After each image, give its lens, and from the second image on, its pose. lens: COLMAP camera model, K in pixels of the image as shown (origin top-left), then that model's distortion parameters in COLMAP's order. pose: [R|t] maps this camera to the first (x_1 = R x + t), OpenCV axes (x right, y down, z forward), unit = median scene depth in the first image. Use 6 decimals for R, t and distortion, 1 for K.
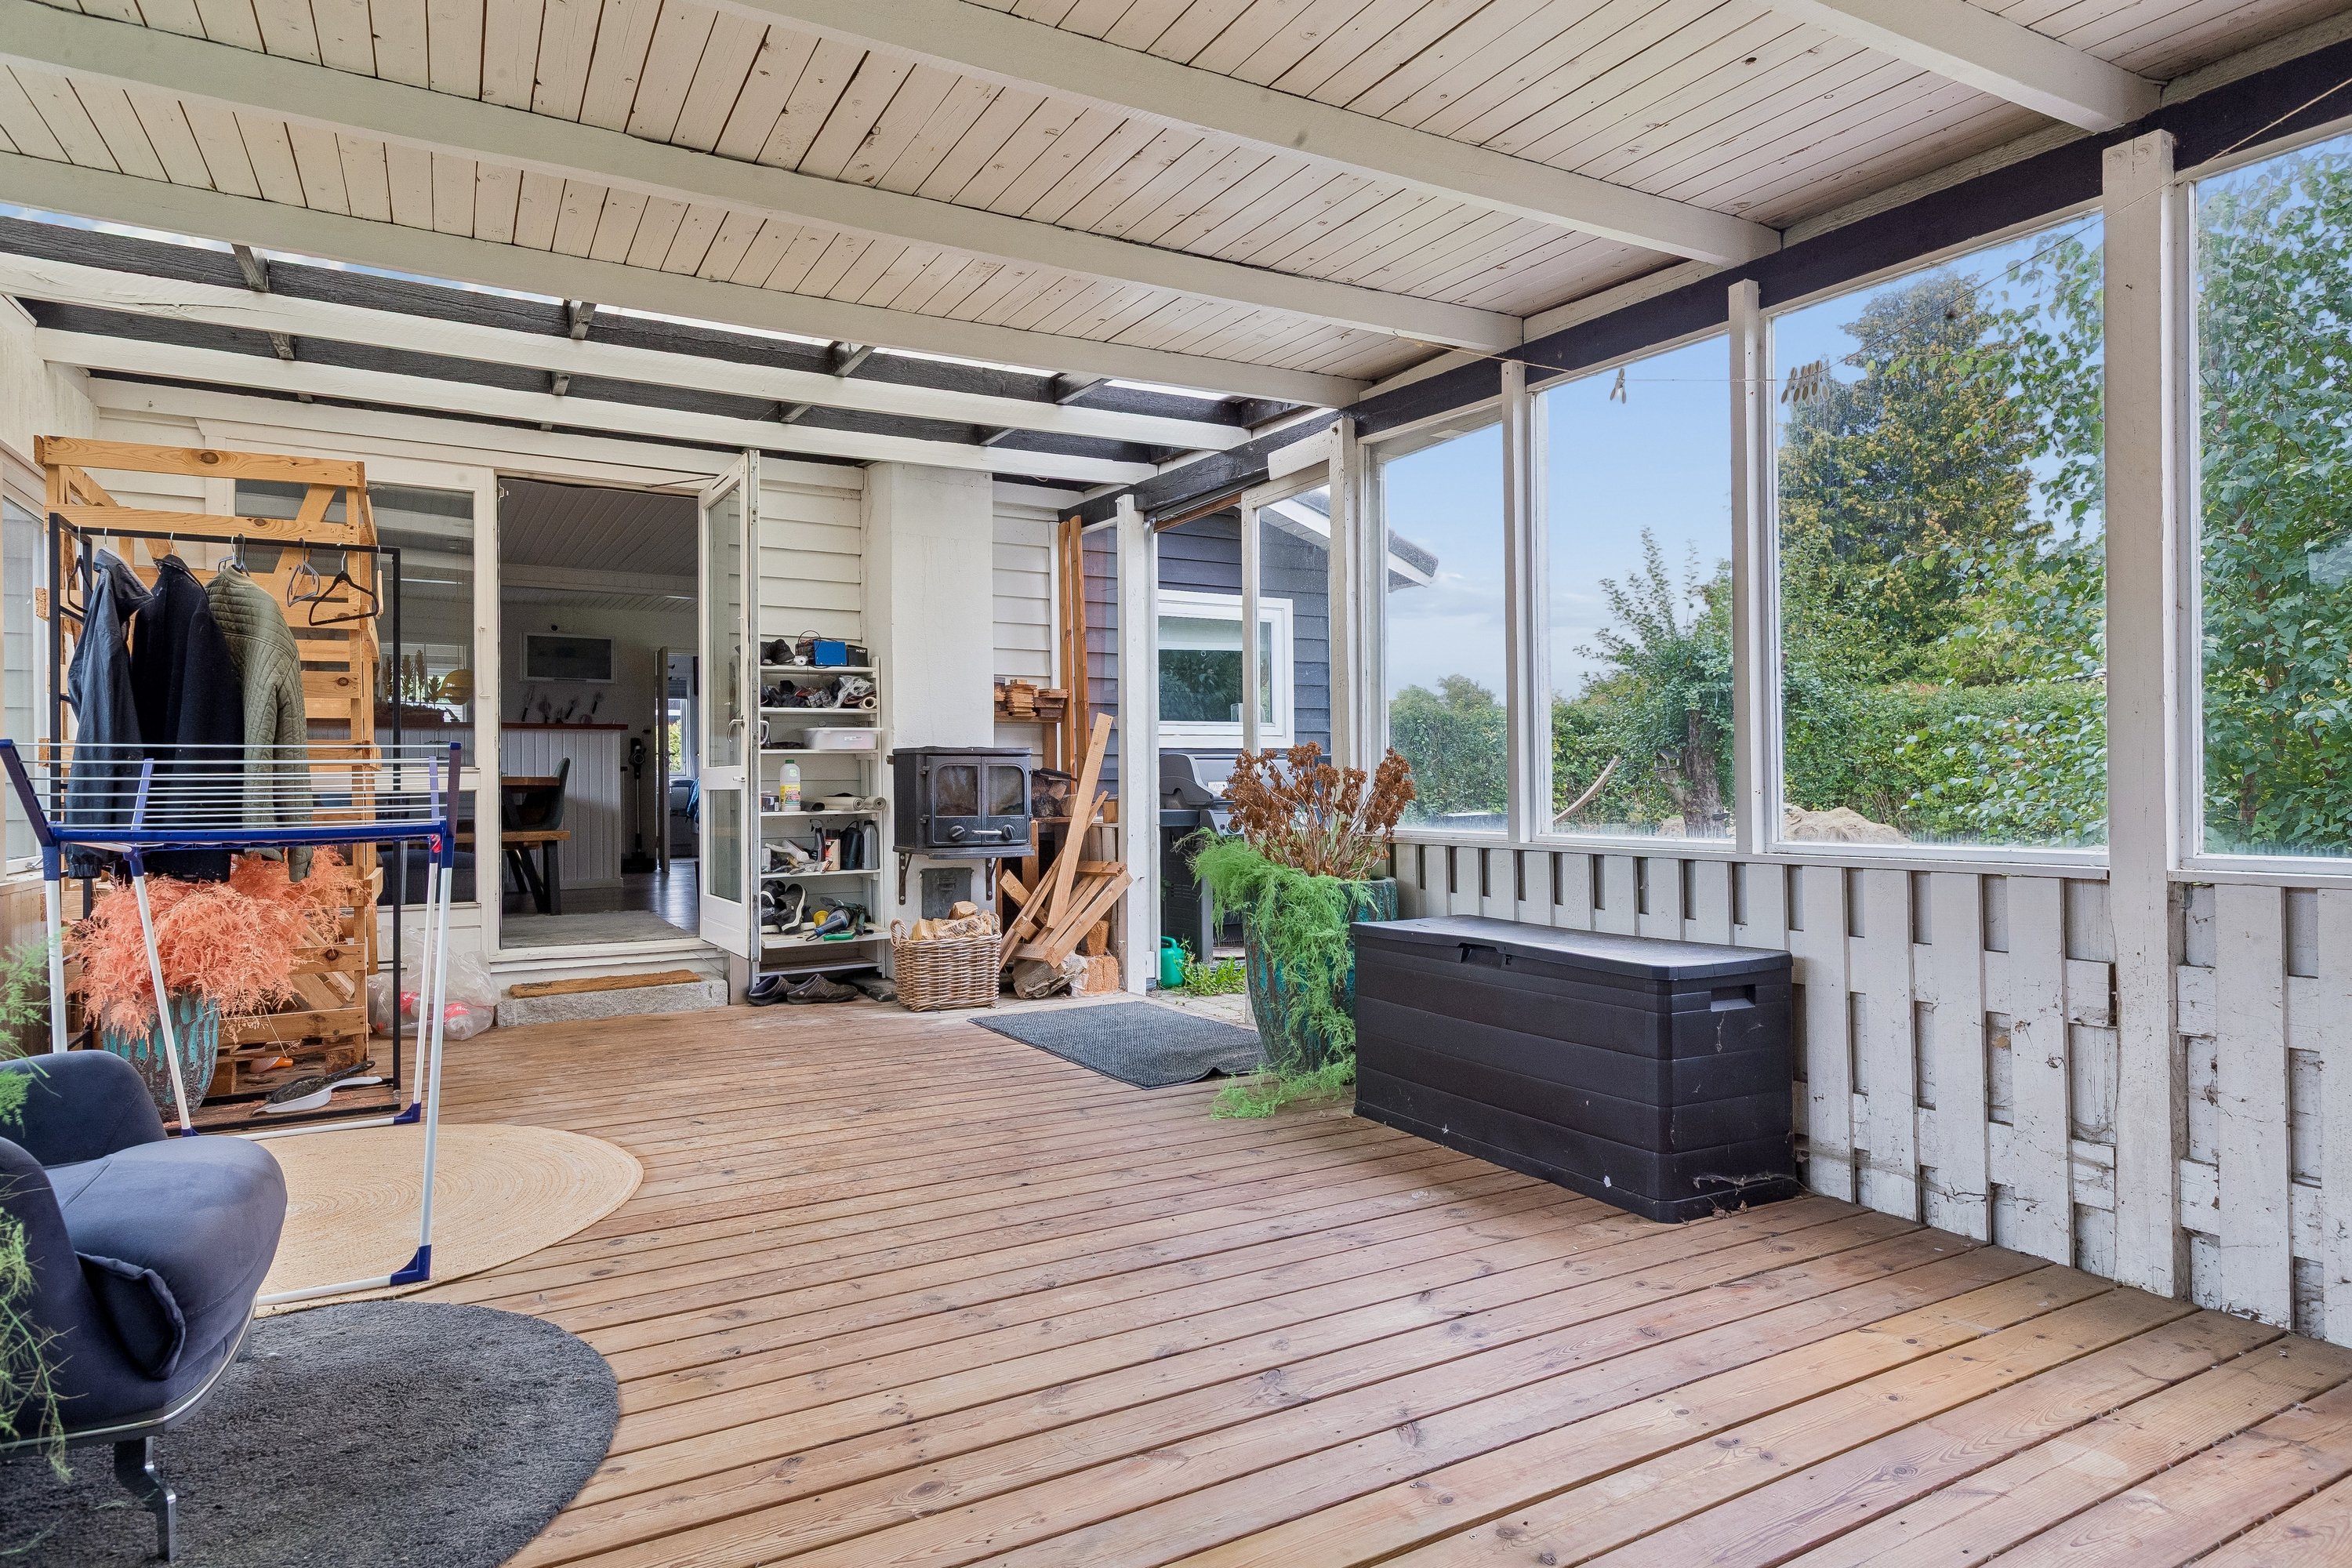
lens RADIAL K [[1308.8, 0, 1174.1], [0, 1308.8, 786.1], [0, 0, 1]] dist [0.006208, -0.002159]
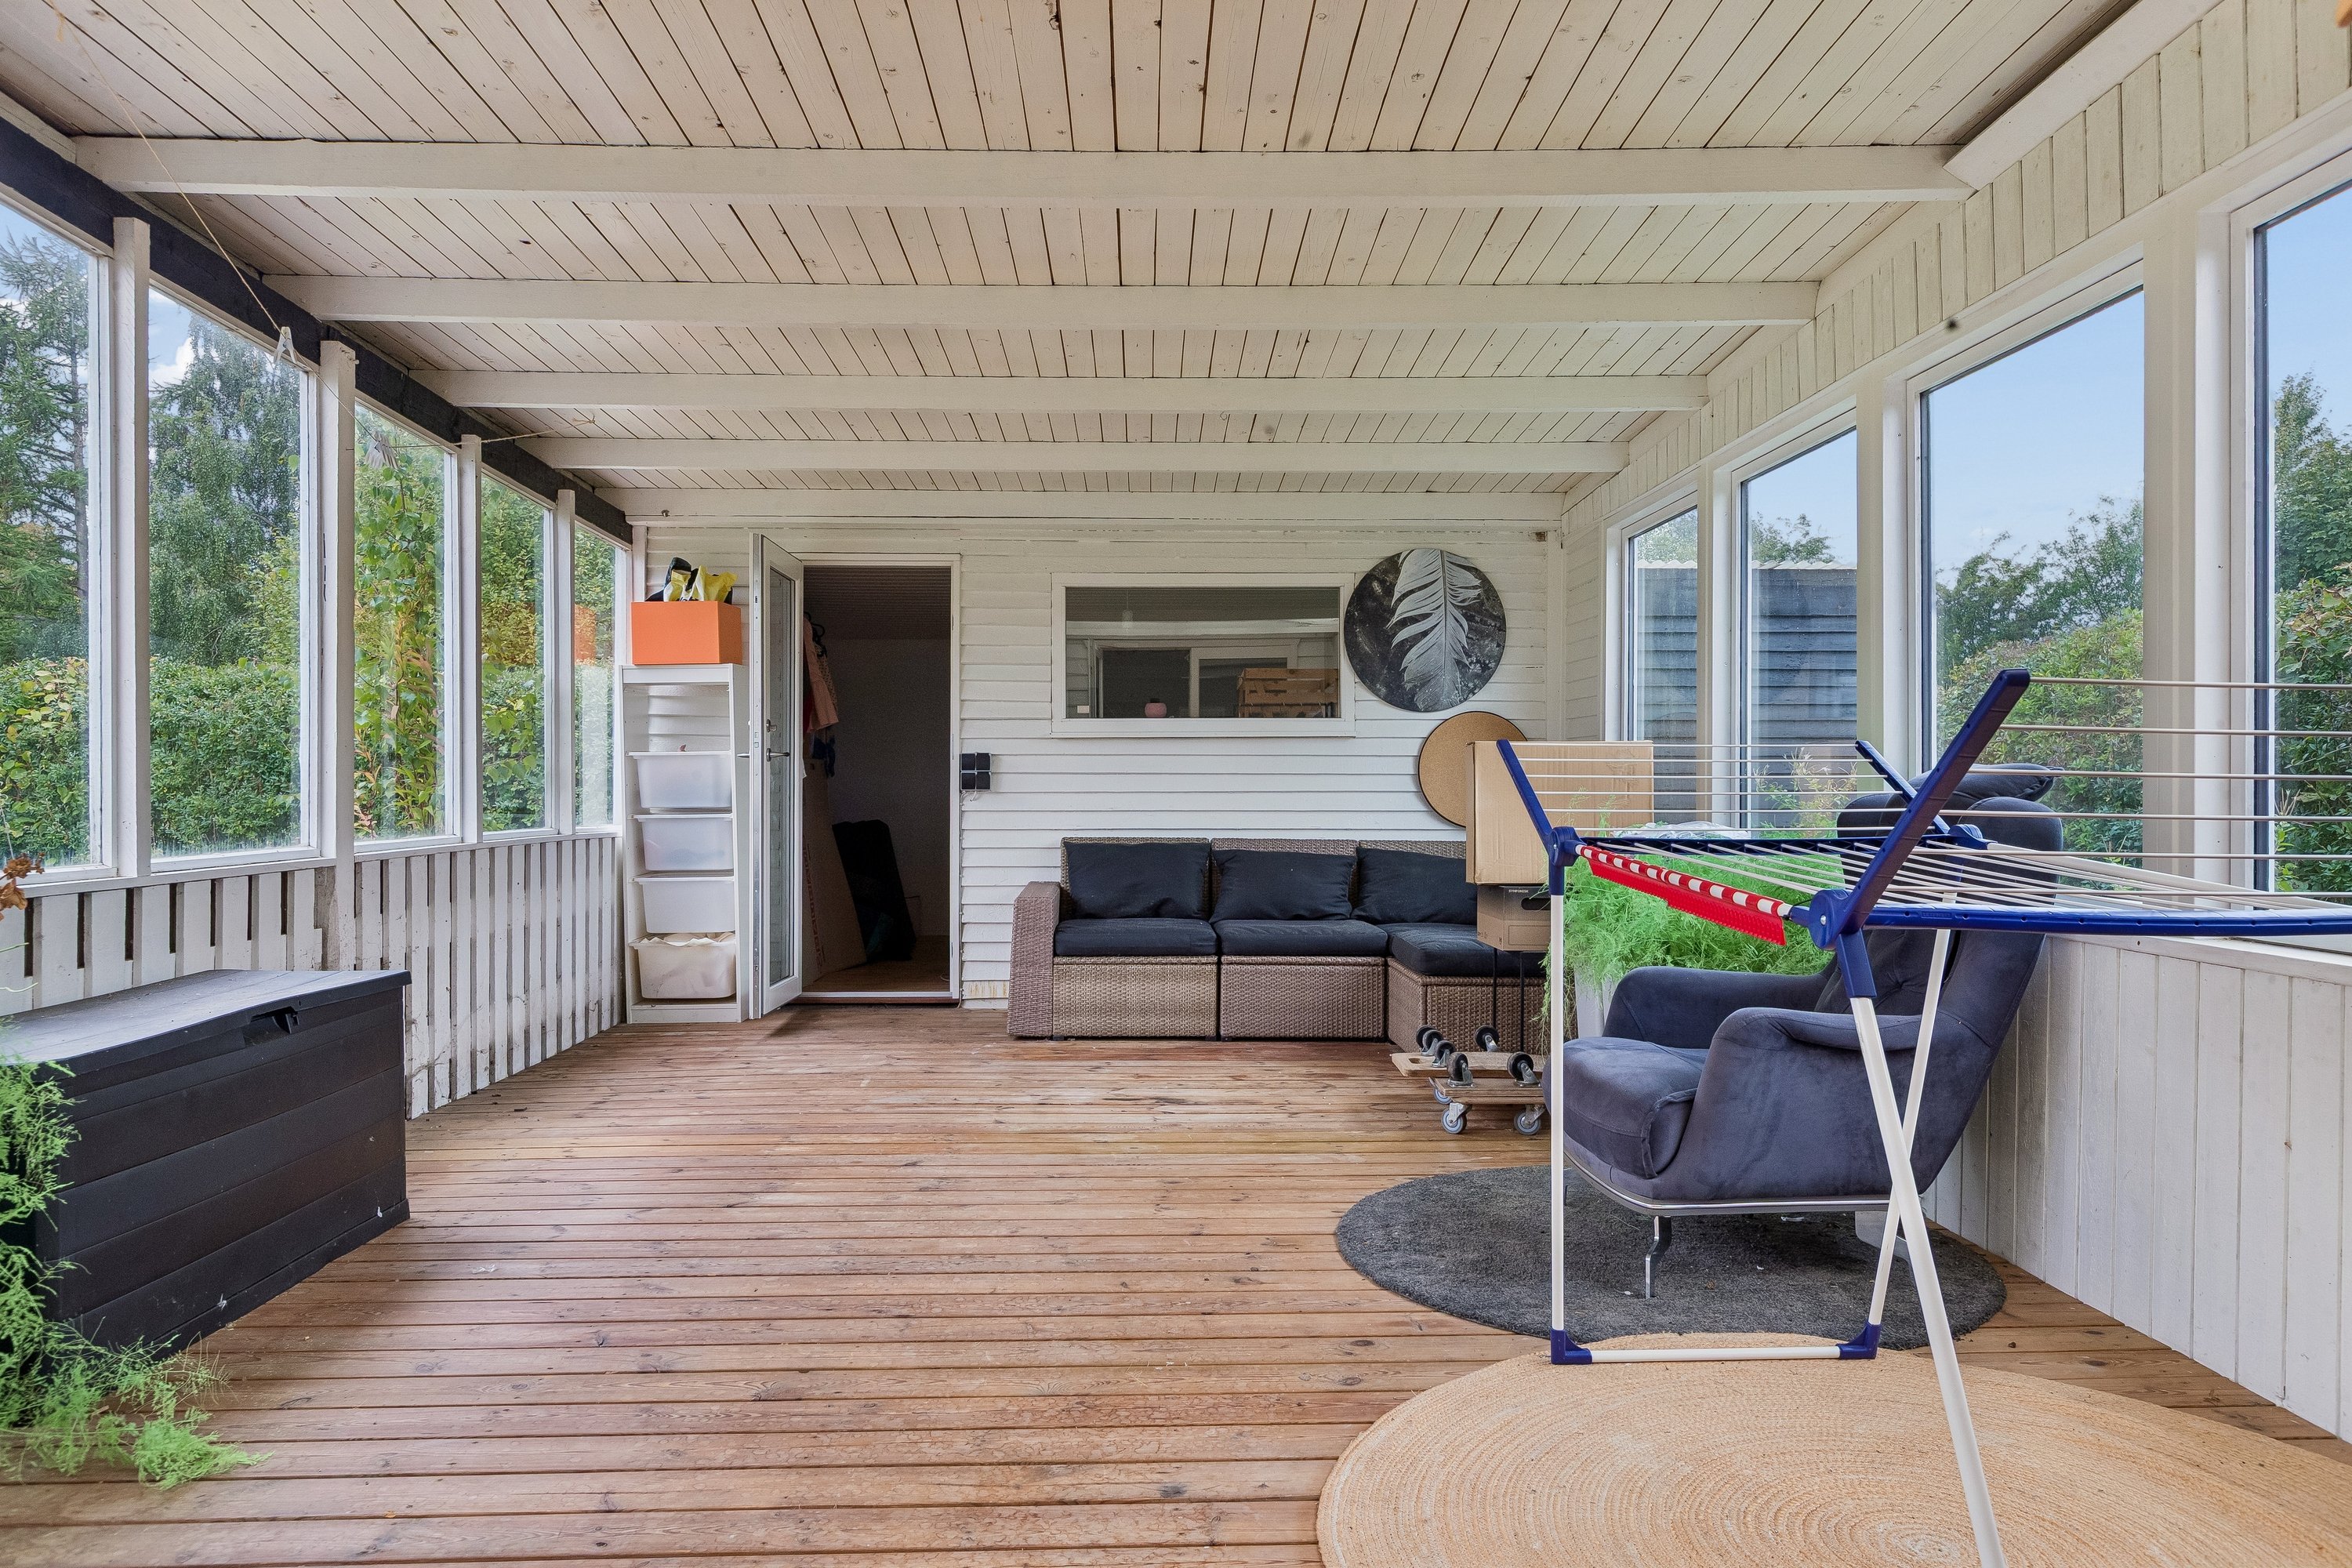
lens RADIAL K [[1573.9, 0, 1182.7], [0, 1573.9, 806.1], [0, 0, 1]] dist [0.007123, -0.006097]
pose [[-0.889139, 0.004585, 0.457614, -0.725802], [0.009462, 0.999920, 0.008367, 0.002621], [-0.457539, 0.011770, -0.889112, 1.775096]]
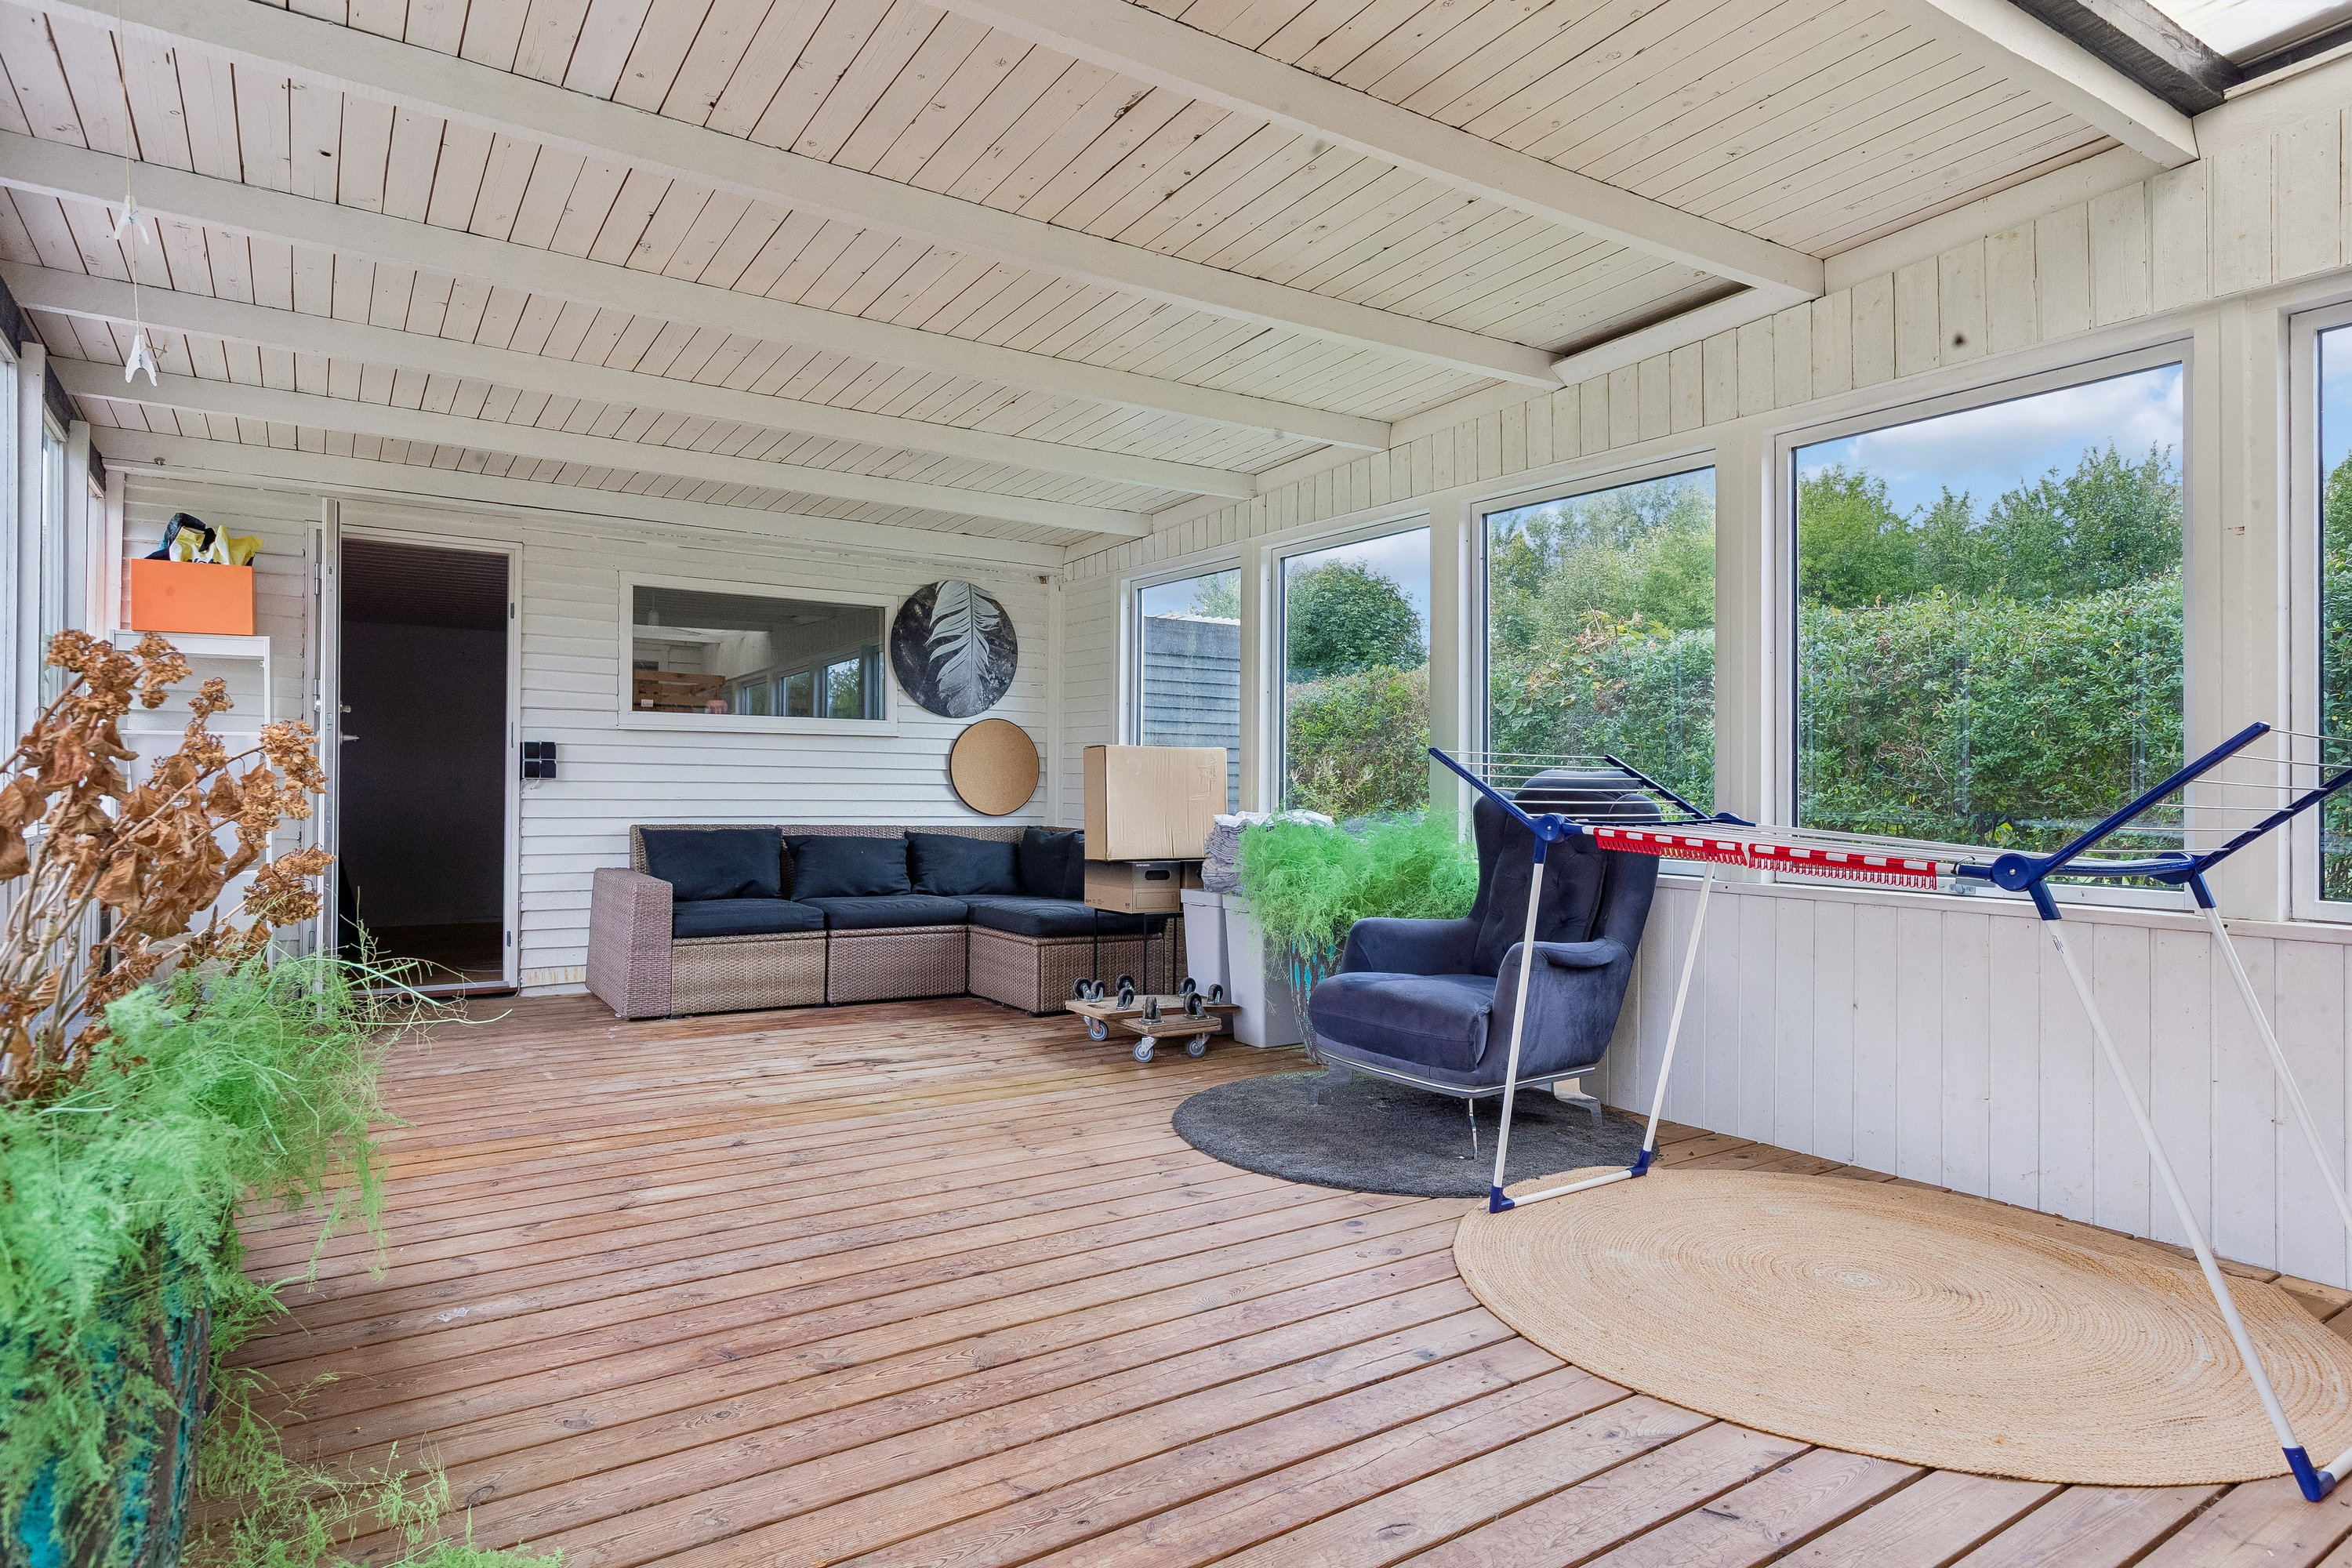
lens RADIAL K [[1308.8, 0, 1169.7], [0, 1308.8, 774.8], [0, 0, 1]] dist [0.006208, -0.002159]
pose [[-0.996797, -0.002673, -0.079932, -0.172550], [-0.002116, 0.999973, -0.007052, 0.002212], [0.079948, -0.006860, -0.996775, 1.865456]]
